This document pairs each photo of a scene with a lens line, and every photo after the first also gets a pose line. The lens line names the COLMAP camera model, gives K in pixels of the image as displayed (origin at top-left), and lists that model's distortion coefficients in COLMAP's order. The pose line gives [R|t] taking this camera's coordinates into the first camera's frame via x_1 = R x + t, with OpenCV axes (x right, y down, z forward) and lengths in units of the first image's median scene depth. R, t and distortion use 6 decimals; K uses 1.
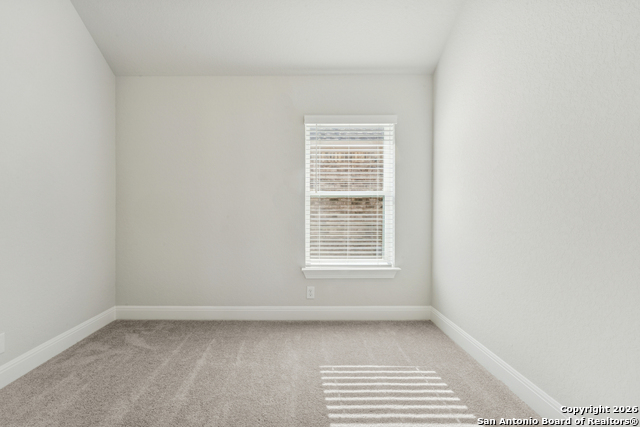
lens RADIAL K [[269.4, 0, 303.2], [0, 269.4, 212.0], [0, 0, 1]] dist [-0.009139, -0.000400]
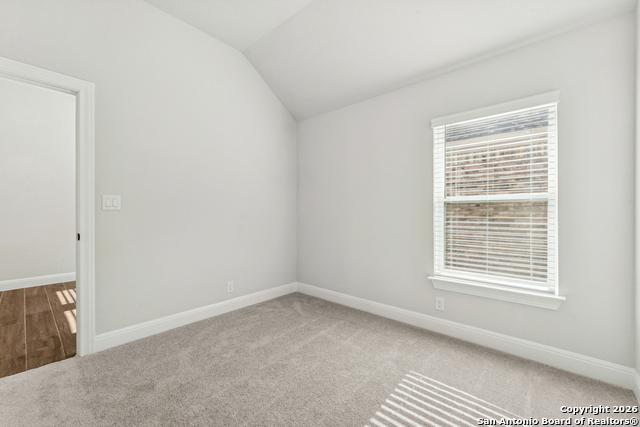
lens RADIAL K [[268.6, 0, 314.4], [0, 268.6, 214.3], [0, 0, 1]] dist [-0.000483, -0.000142]
pose [[0.737400, 0.006294, -0.675427, 0.359498], [-0.015565, 0.999849, -0.007676, -0.000931], [0.675277, 0.016173, 0.737387, 0.001329]]
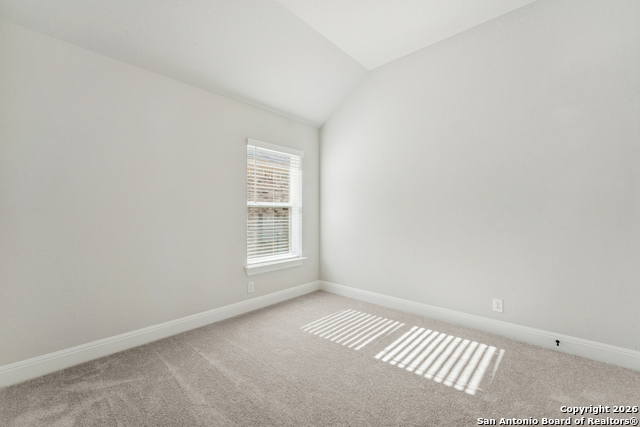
lens RADIAL K [[268.6, 0, 314.4], [0, 268.6, 214.3], [0, 0, 1]] dist [-0.000483, -0.000142]
pose [[0.677555, -0.000136, 0.735472, -0.688911], [0.020419, 0.999618, -0.018626, 0.007814], [-0.735189, 0.027638, 0.677299, -0.012174]]
